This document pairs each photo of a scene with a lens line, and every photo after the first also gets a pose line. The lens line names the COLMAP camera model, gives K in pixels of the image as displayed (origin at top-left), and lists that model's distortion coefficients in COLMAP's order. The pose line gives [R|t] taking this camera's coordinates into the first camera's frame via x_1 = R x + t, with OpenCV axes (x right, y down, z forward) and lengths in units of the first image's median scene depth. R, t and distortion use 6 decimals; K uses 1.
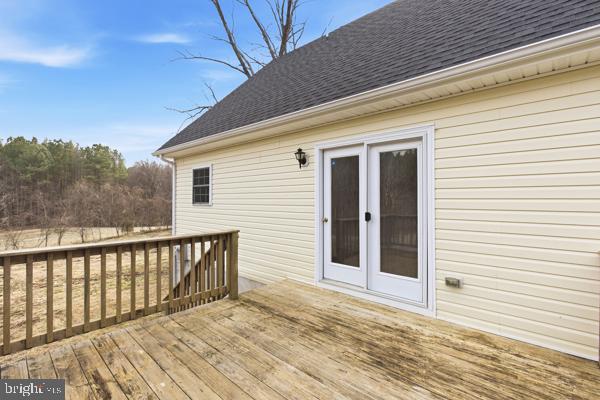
lens RADIAL K [[267.0, 0, 300.0], [0, 267.0, 200.0], [0, 0, 1]] dist [0.000480, 0.000114]
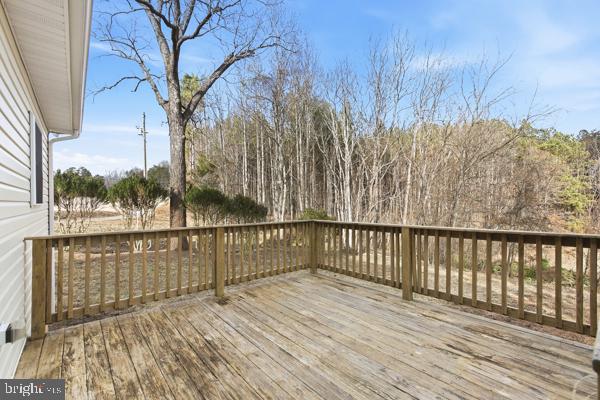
lens RADIAL K [[267.0, 0, 300.0], [0, 267.0, 200.0], [0, 0, 1]] dist [0.000480, 0.000114]
pose [[-0.991030, 0.008994, 0.133334, -0.142269], [0.008951, 0.999960, -0.000921, 0.030549], [-0.133337, 0.000281, -0.991071, 1.805740]]
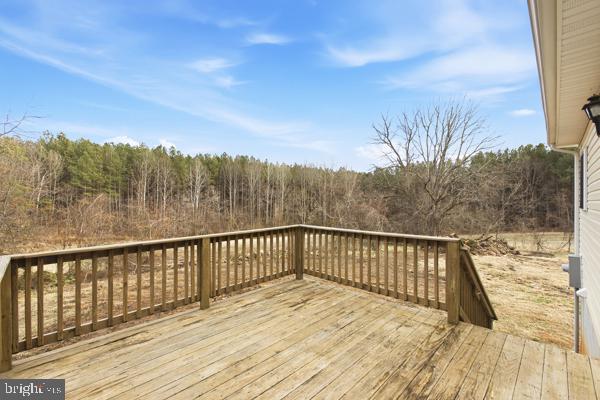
lens RADIAL K [[267.0, 0, 300.0], [0, 267.0, 200.0], [0, 0, 1]] dist [0.000480, 0.000114]
pose [[-0.034898, -0.010079, -0.999340, 0.914090], [0.001195, 0.999948, -0.010127, 0.000134], [0.999390, -0.001548, -0.034884, 0.863882]]
